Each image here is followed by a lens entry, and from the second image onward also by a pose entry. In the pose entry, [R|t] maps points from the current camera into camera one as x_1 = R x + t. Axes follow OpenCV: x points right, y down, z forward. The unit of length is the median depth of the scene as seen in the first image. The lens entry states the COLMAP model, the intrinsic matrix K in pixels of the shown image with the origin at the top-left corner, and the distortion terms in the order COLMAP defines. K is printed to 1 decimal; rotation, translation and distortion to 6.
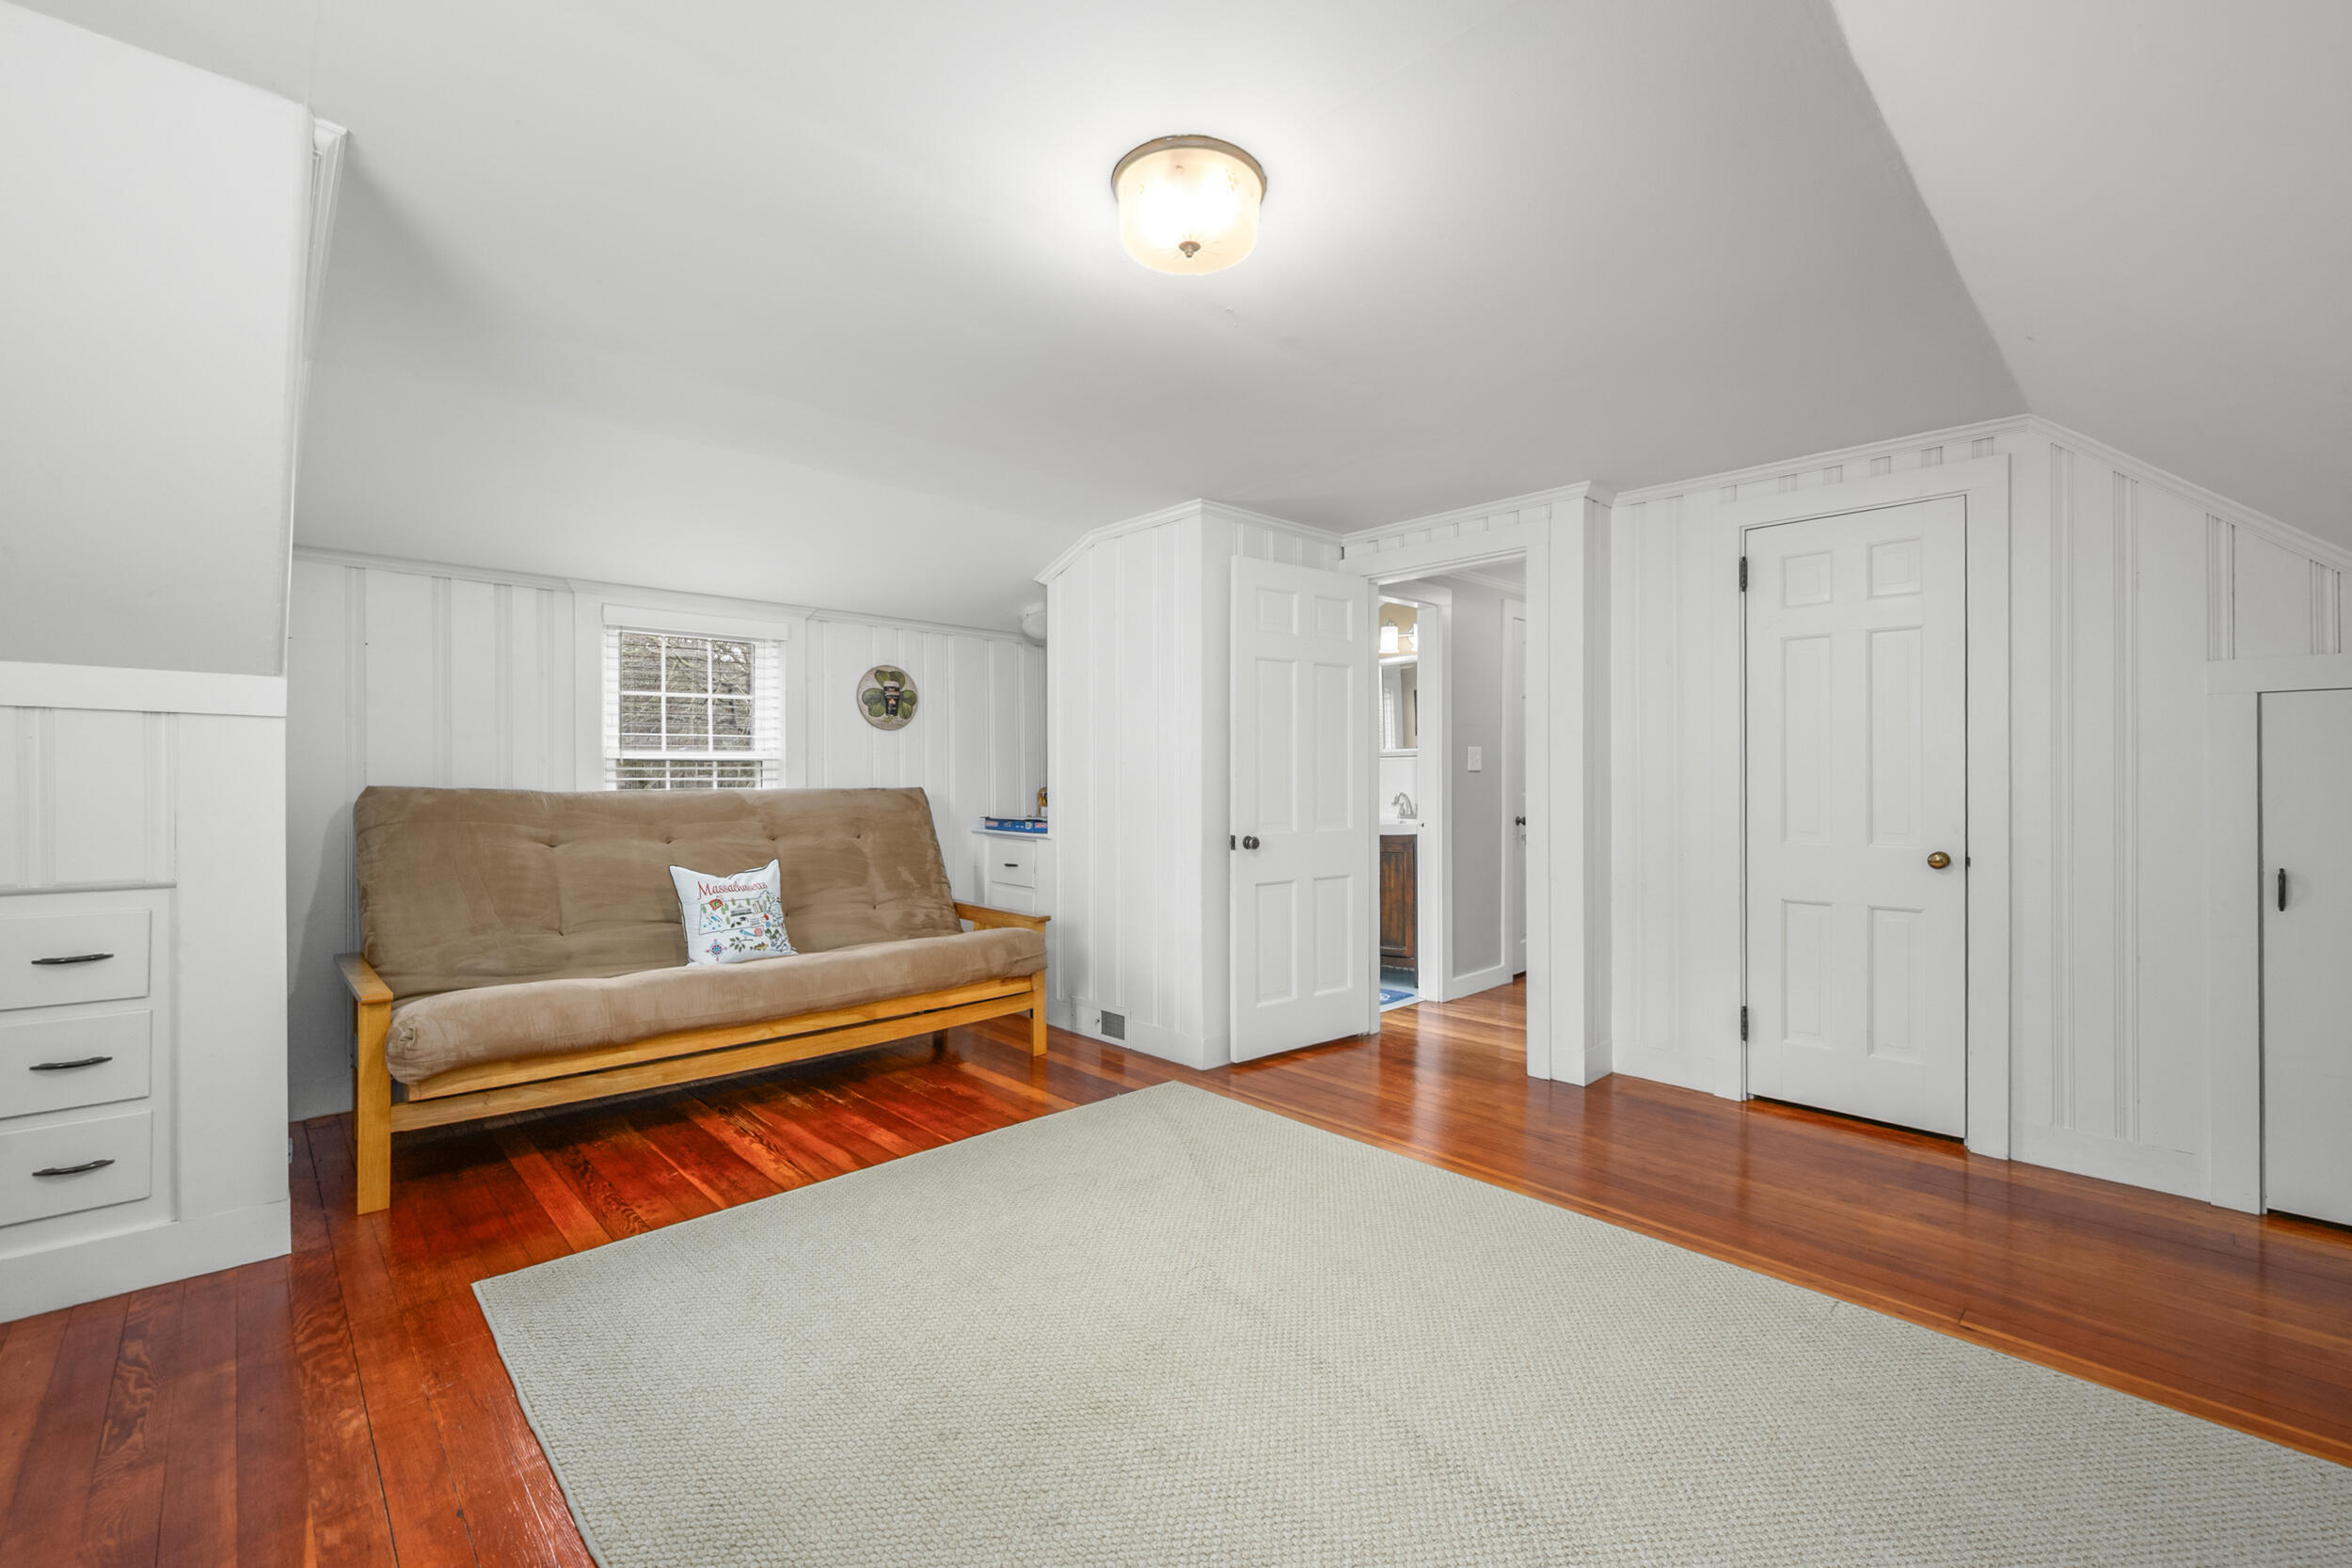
lens RADIAL K [[986.4, 0, 1174.7], [0, 986.4, 781.0], [0, 0, 1]] dist [-0.001258, 0.000089]
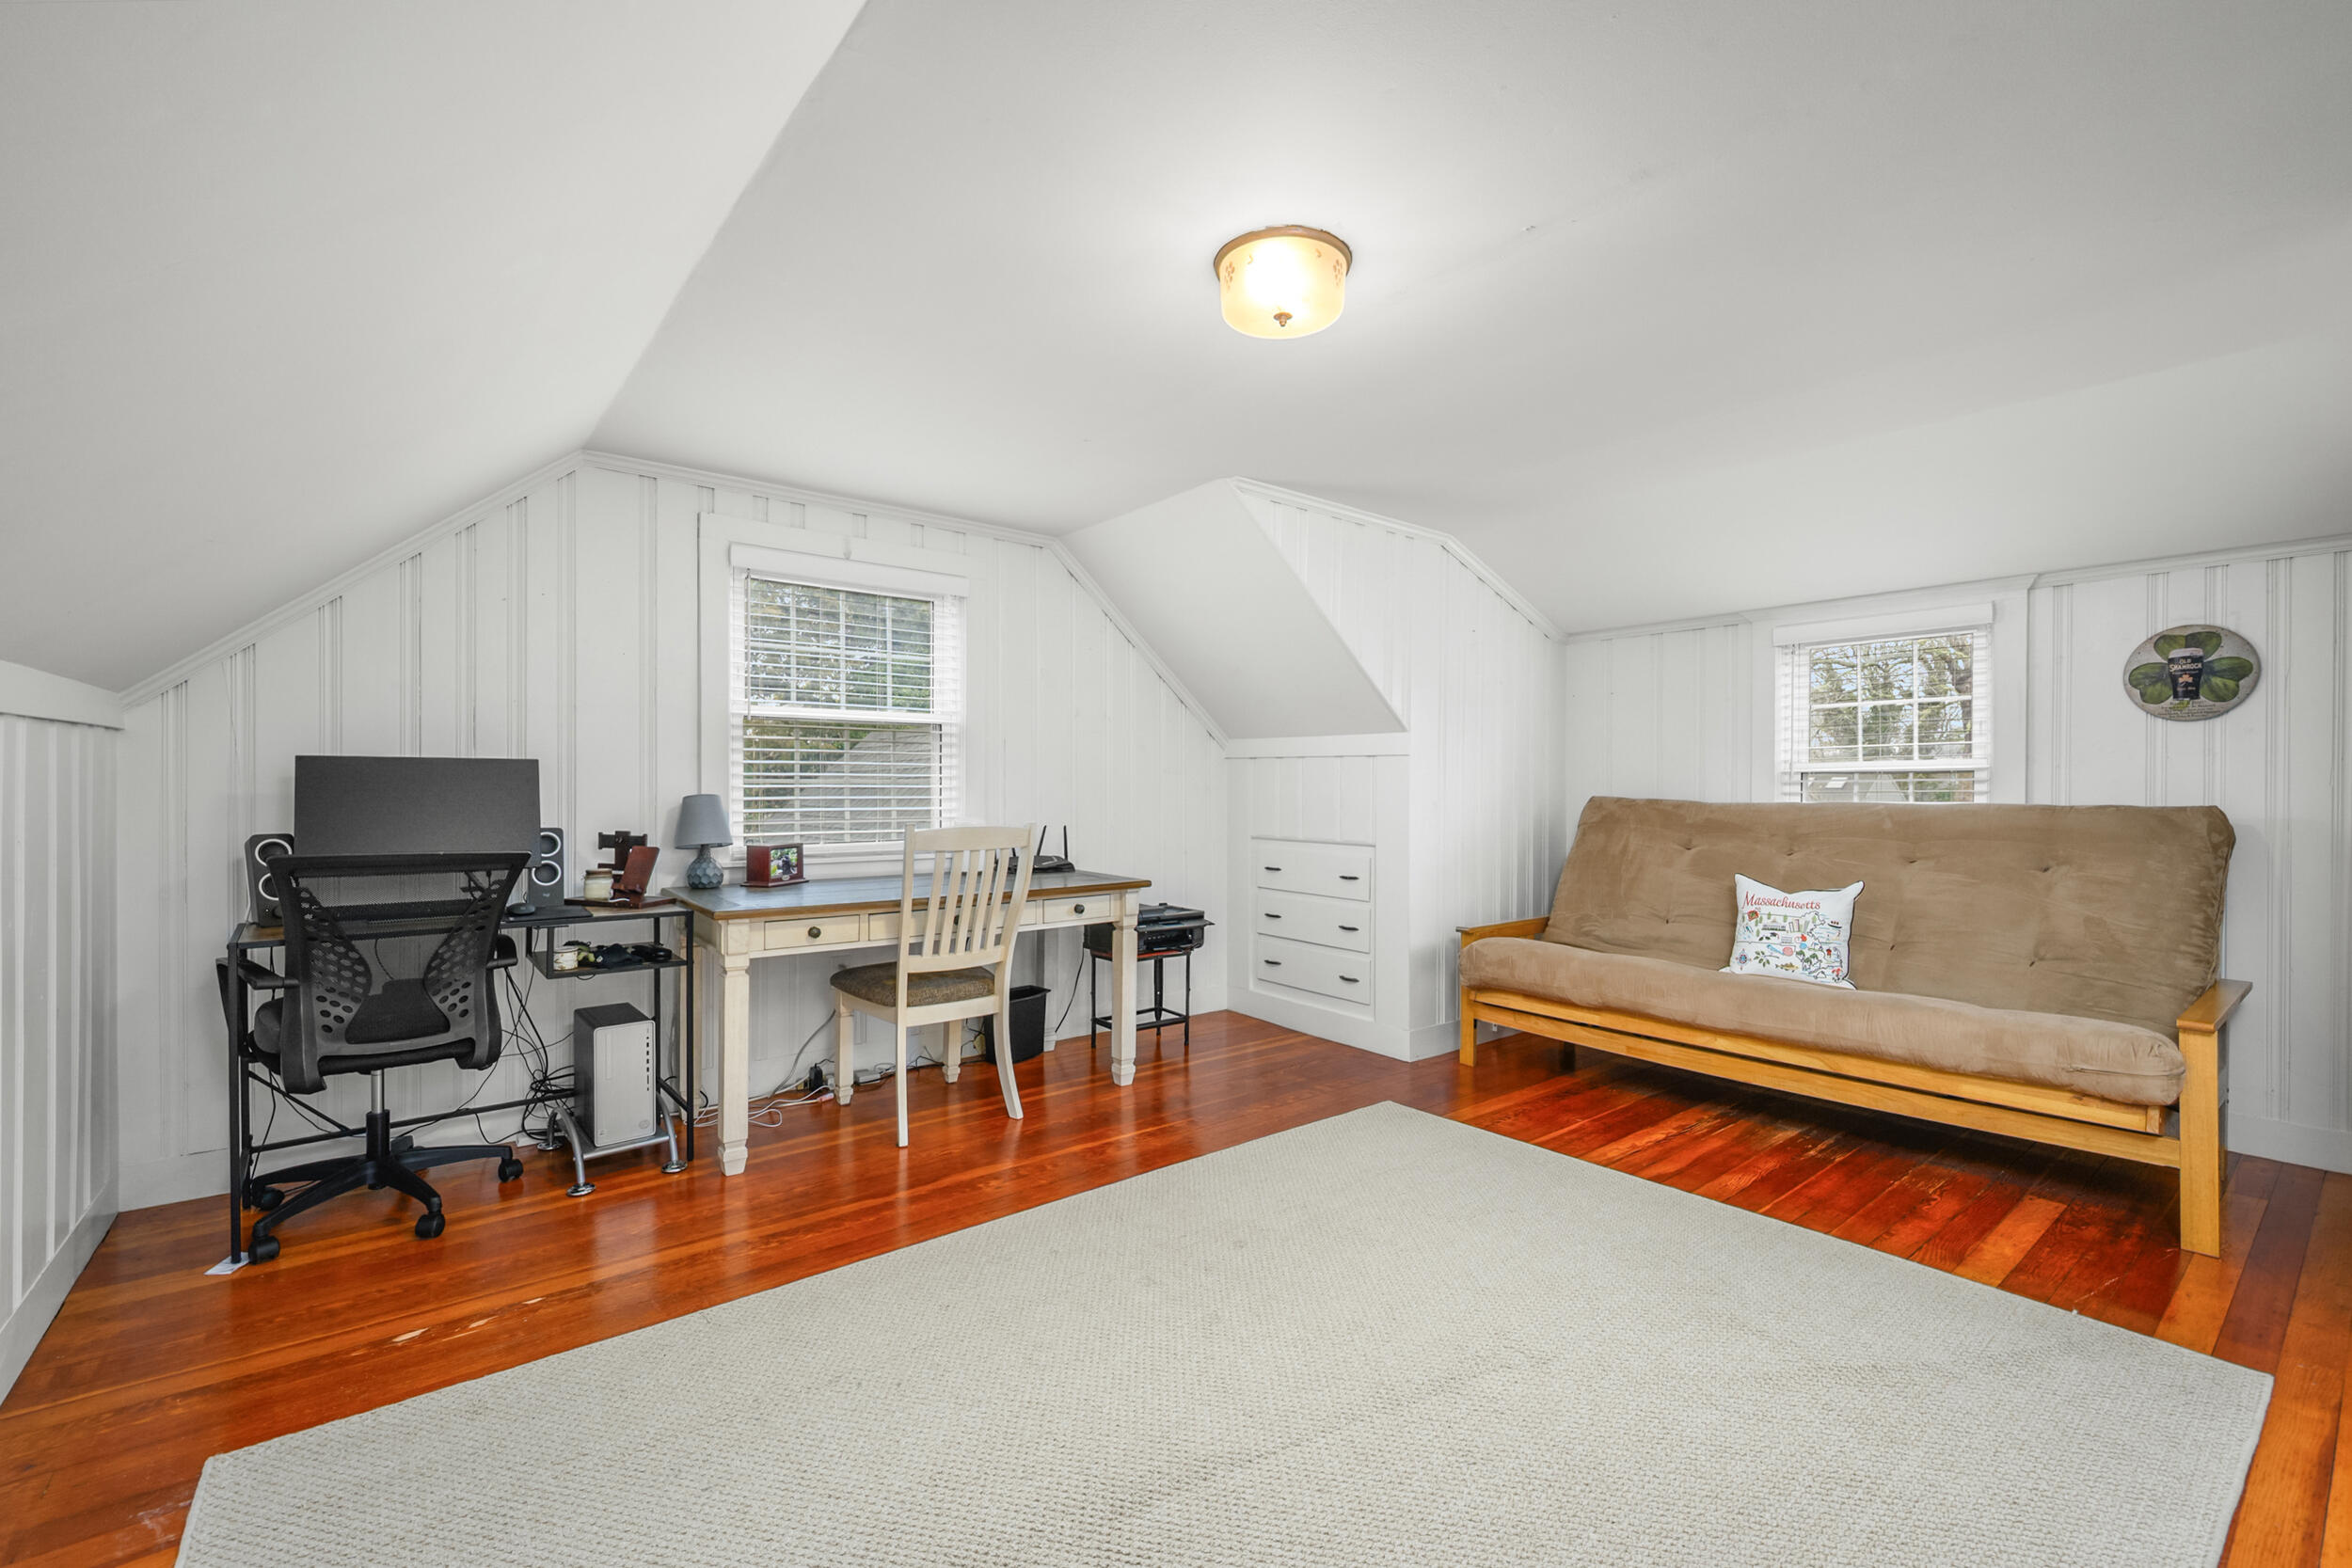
lens RADIAL K [[986.4, 0, 1181.1], [0, 986.4, 785.6], [0, 0, 1]] dist [-0.001258, 0.000089]
pose [[-0.079231, -0.000234, -0.996856, 0.592278], [-0.001729, 0.999998, -0.000097, -0.007758], [0.996855, 0.001716, -0.079232, 0.490145]]
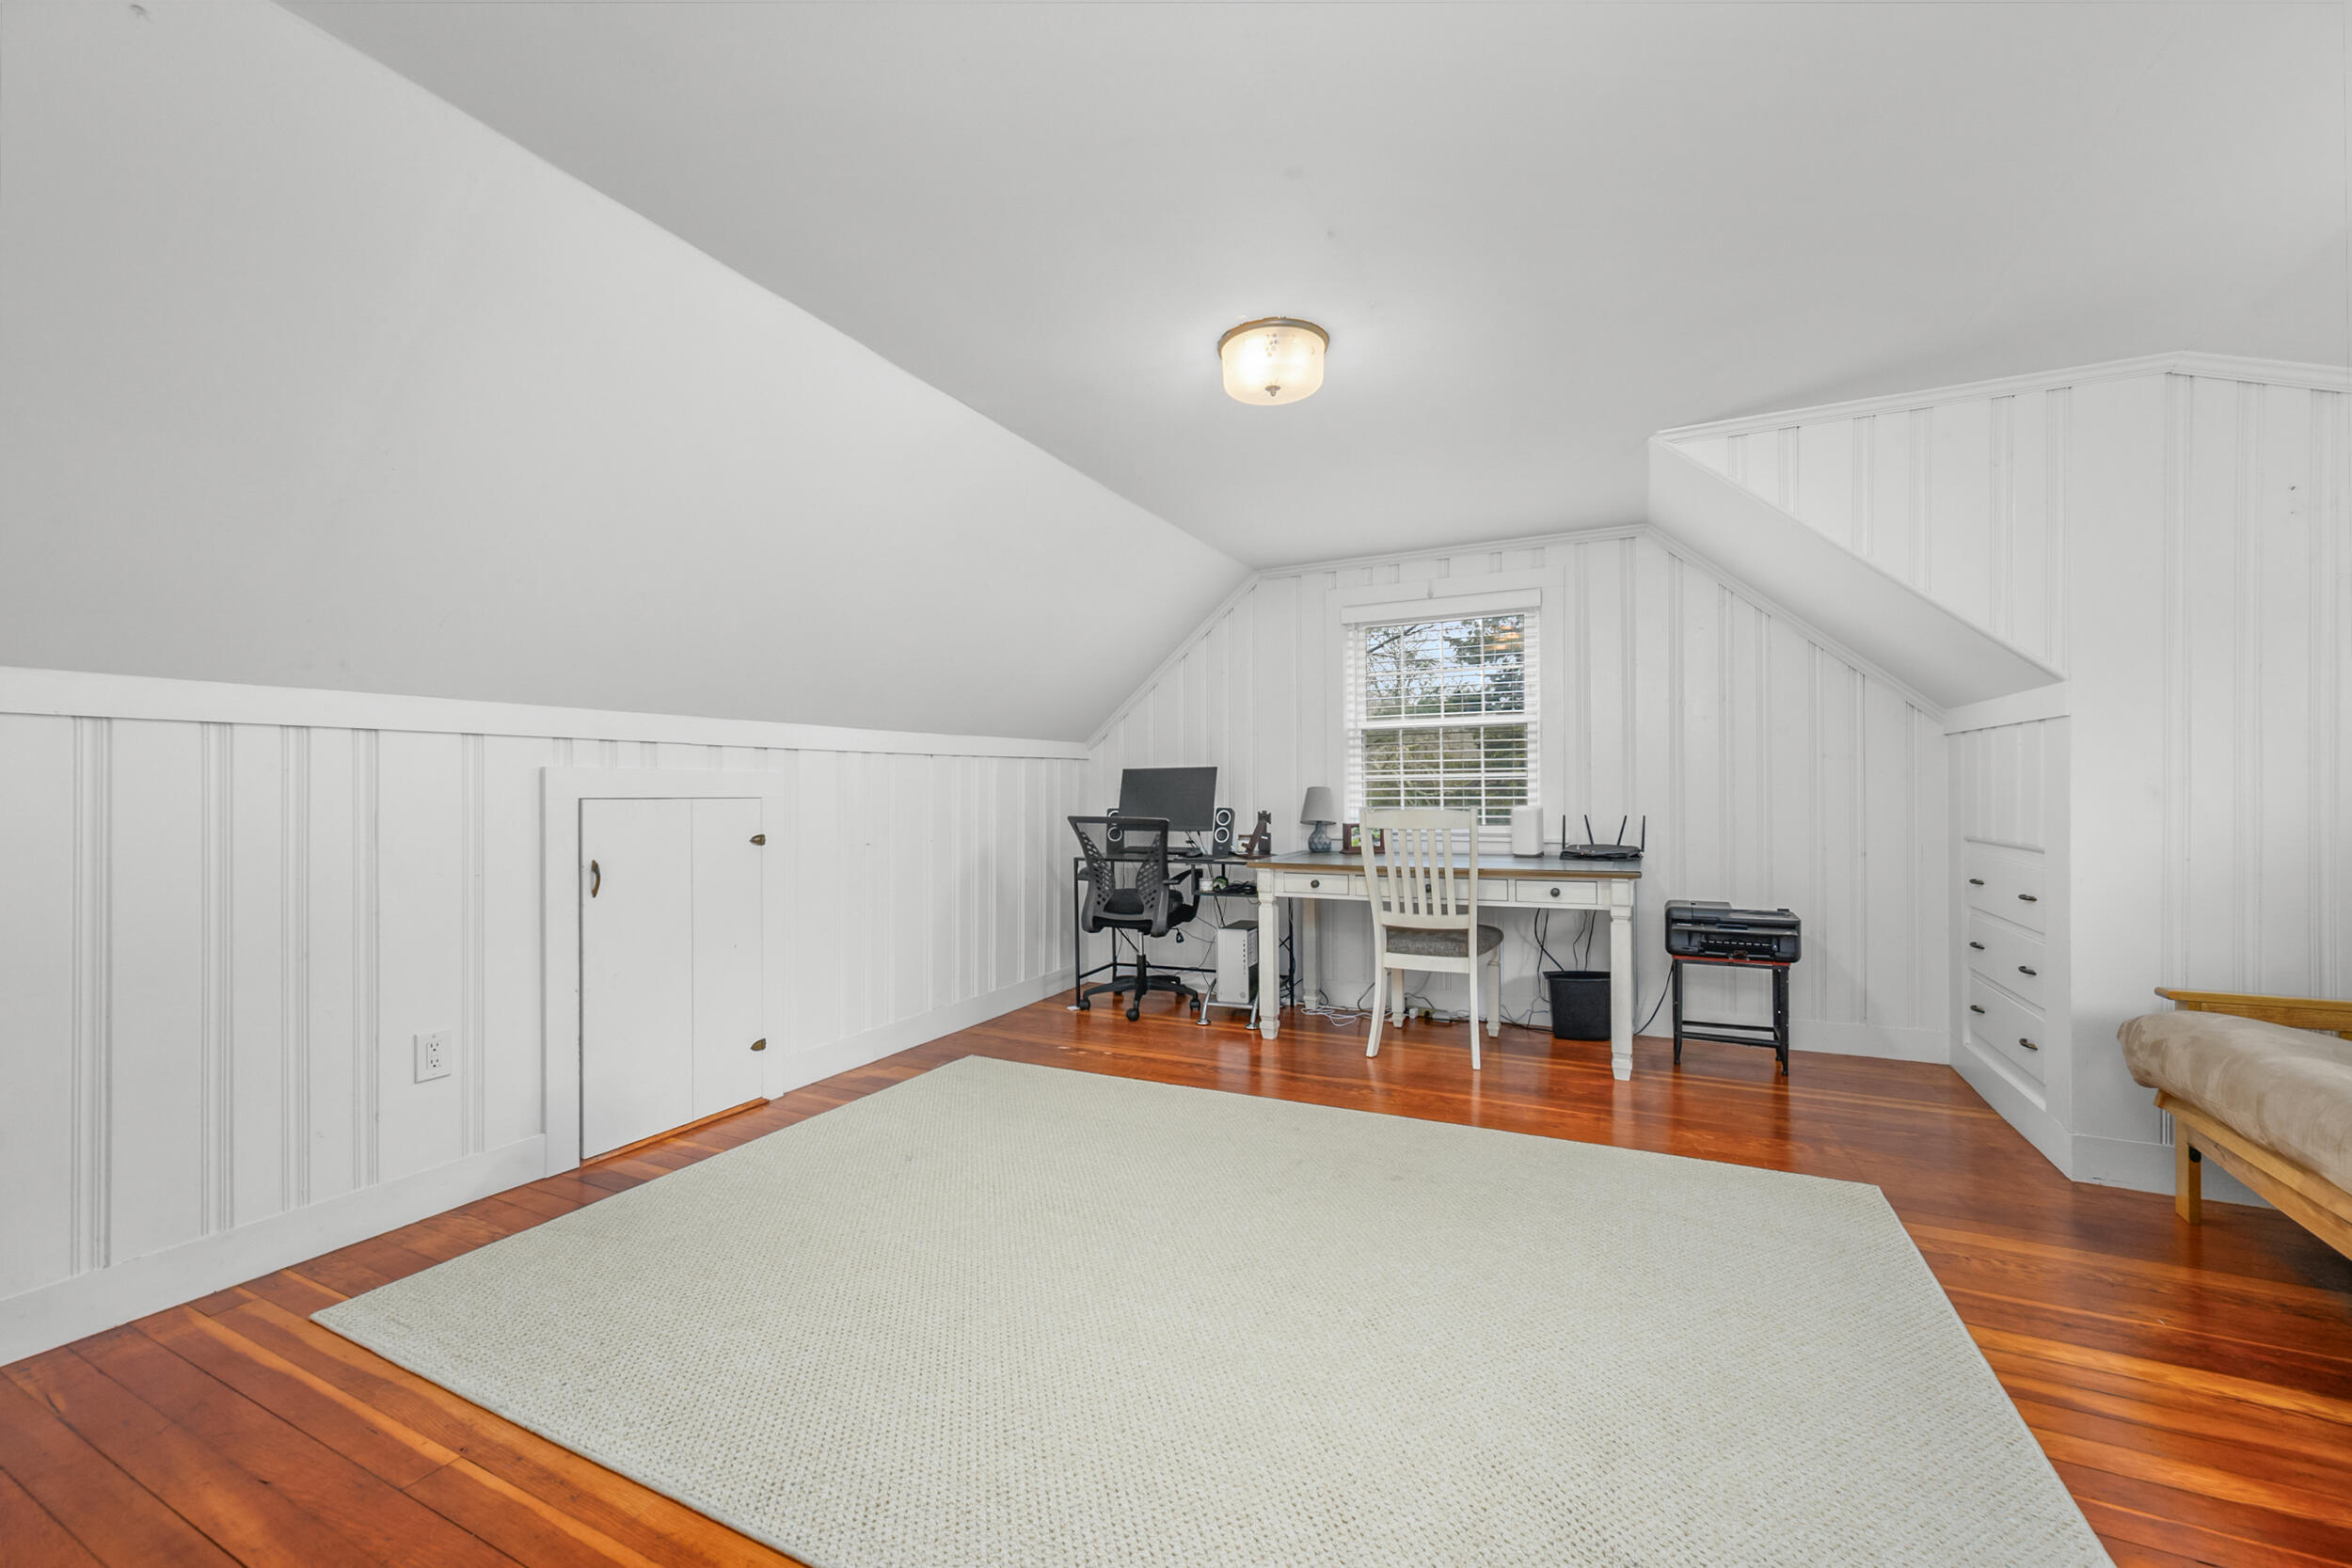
lens RADIAL K [[932.9, 0, 1180.0], [0, 932.9, 788.0], [0, 0, 1]] dist [-0.001677, 0.000150]
pose [[-0.936035, 0.007553, -0.351825, 0.310984], [0.010456, 0.999925, -0.006352, 0.009488], [0.351750, -0.009624, -0.936044, 1.115055]]
